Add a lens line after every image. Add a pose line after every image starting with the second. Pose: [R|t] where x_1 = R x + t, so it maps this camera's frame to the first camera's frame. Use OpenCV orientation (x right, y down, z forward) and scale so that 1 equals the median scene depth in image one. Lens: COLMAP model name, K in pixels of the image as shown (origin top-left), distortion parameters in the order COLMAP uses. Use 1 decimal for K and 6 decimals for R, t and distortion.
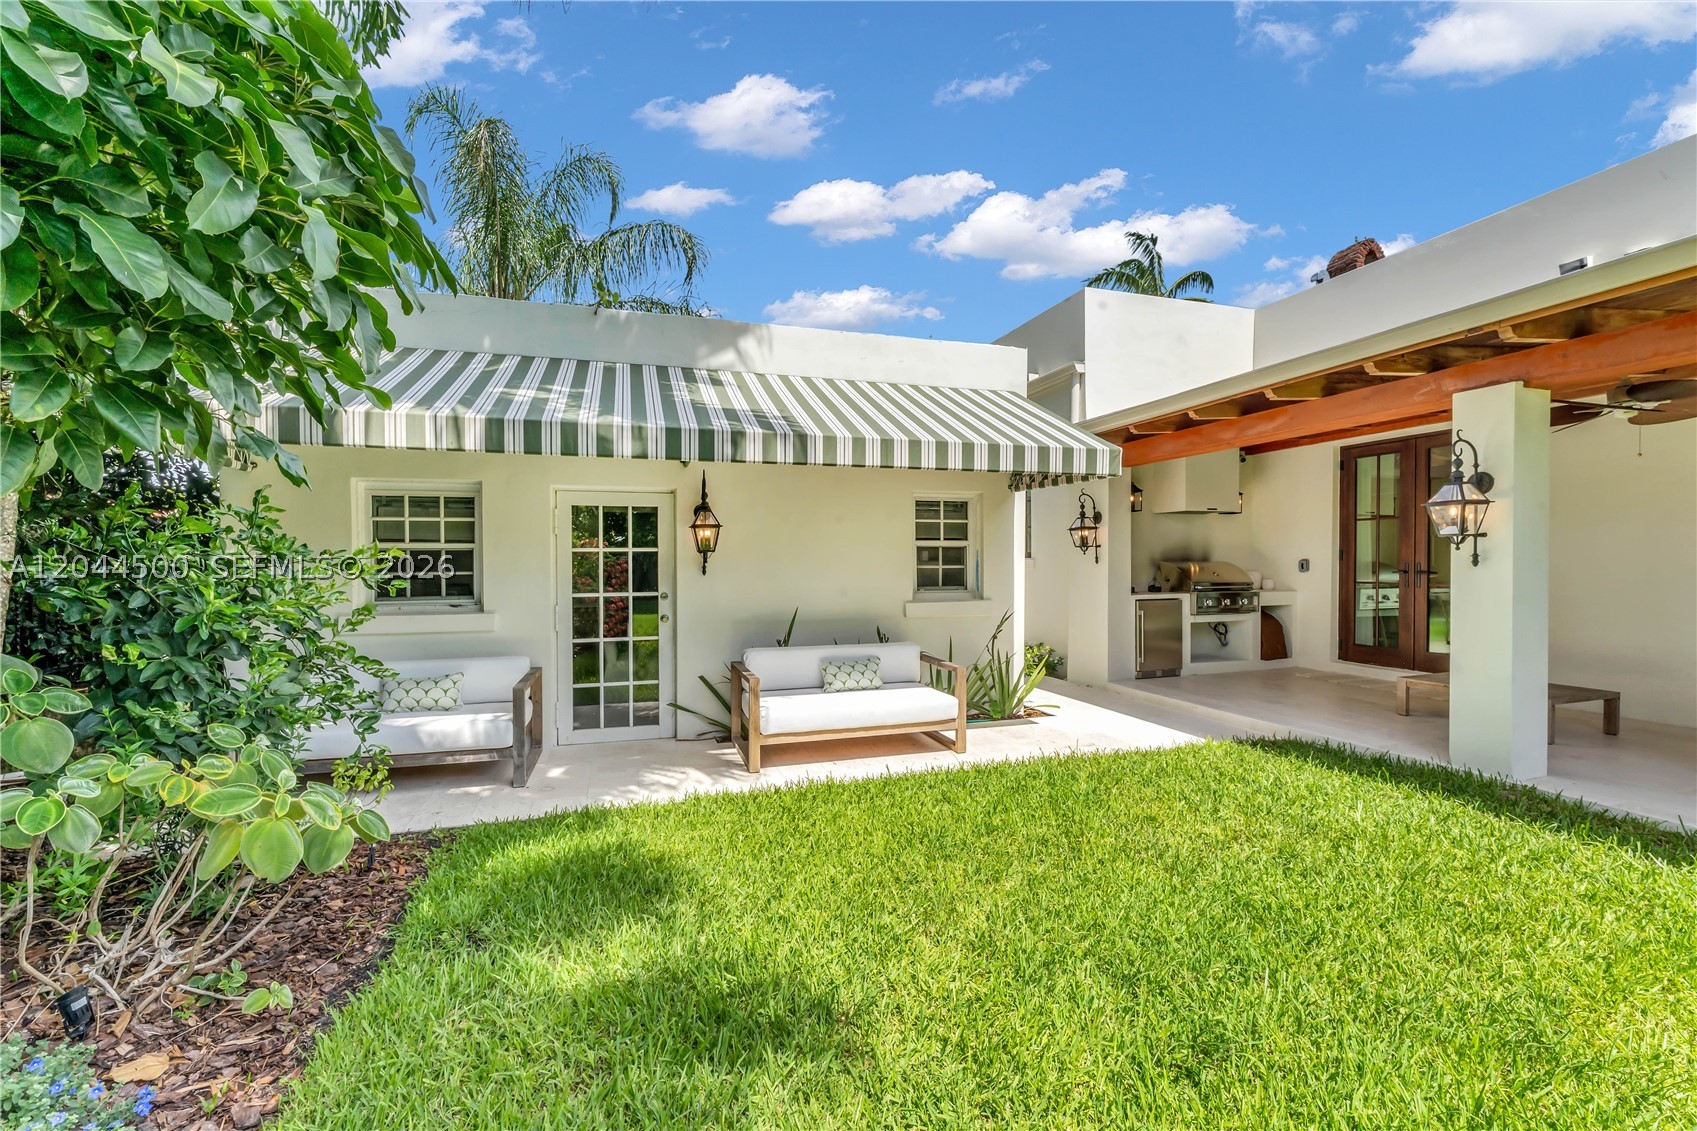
lens RADIAL K [[695.9, 0, 832.1], [0, 695.9, 579.7], [0, 0, 1]] dist [0.002018, 0.000043]
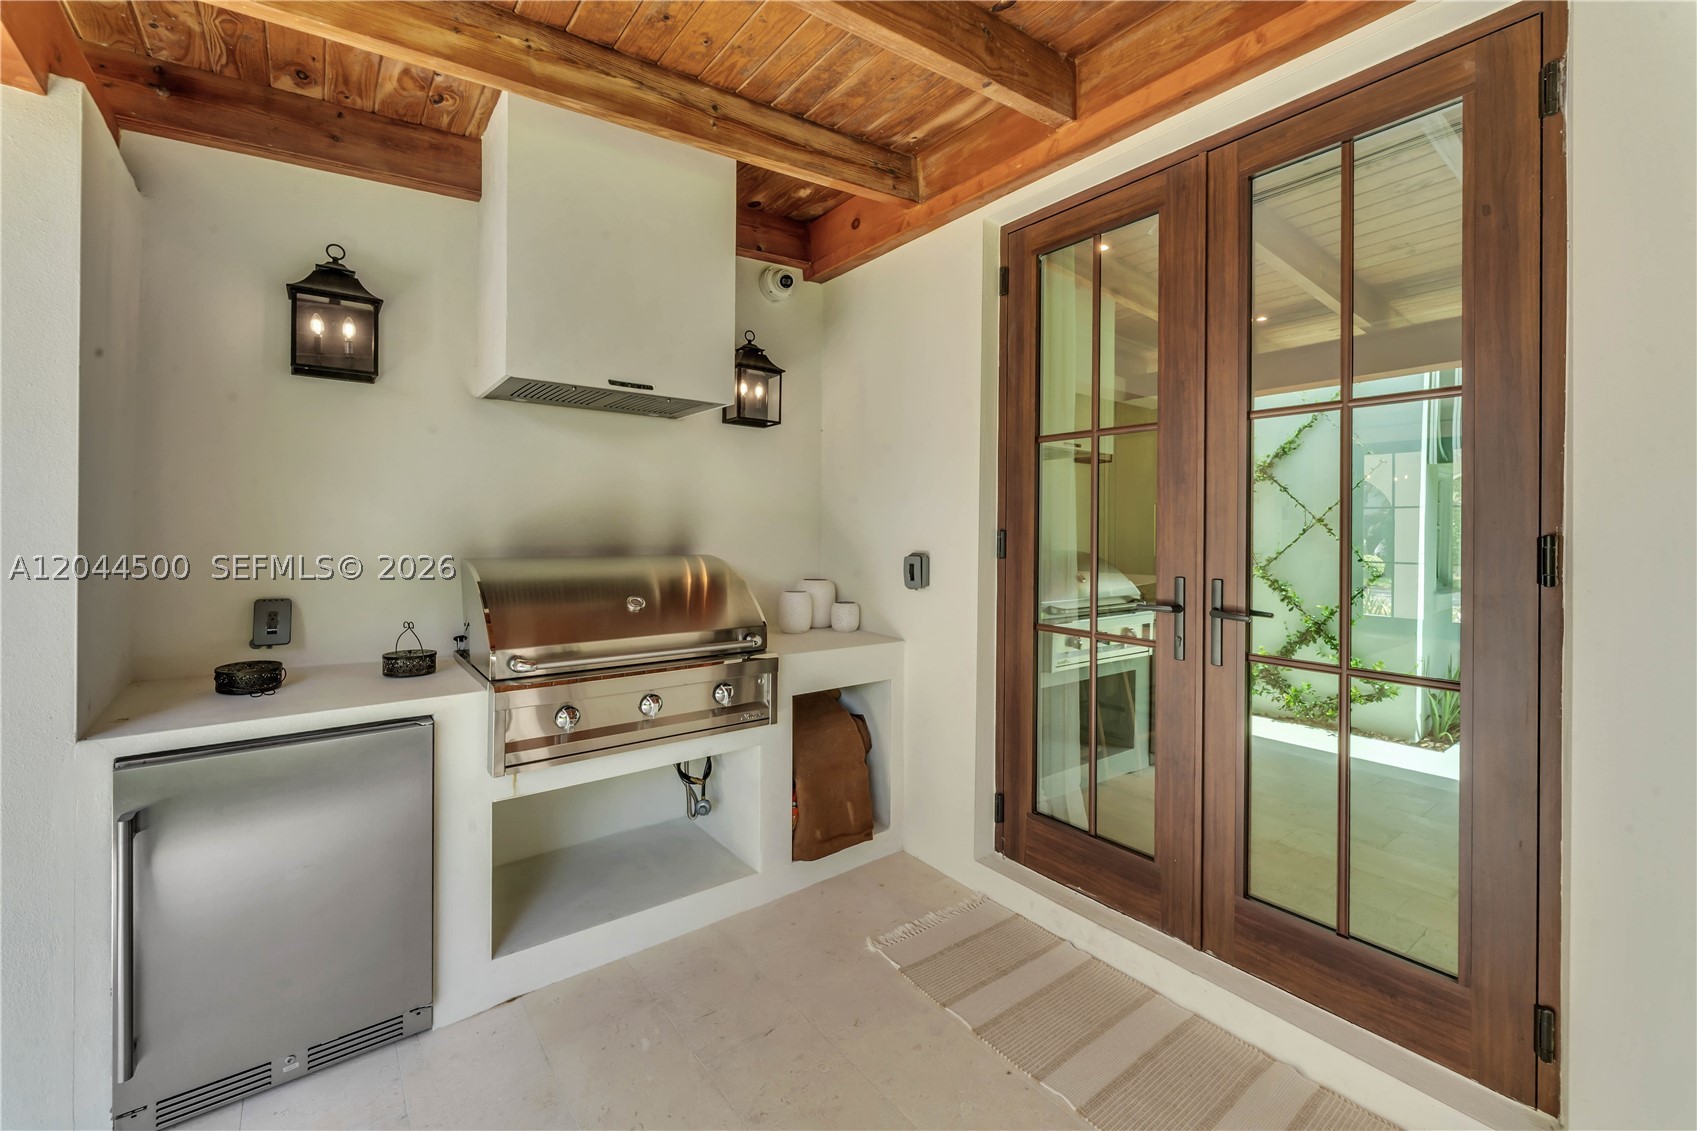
lens RADIAL K [[695.9, 0, 837.0], [0, 695.9, 534.1], [0, 0, 1]] dist [0.002018, 0.000043]
pose [[0.944589, 0.014164, 0.327949, 0.556472], [-0.007944, 0.999762, -0.020297, -0.032711], [-0.328159, 0.016567, 0.944477, 0.722861]]
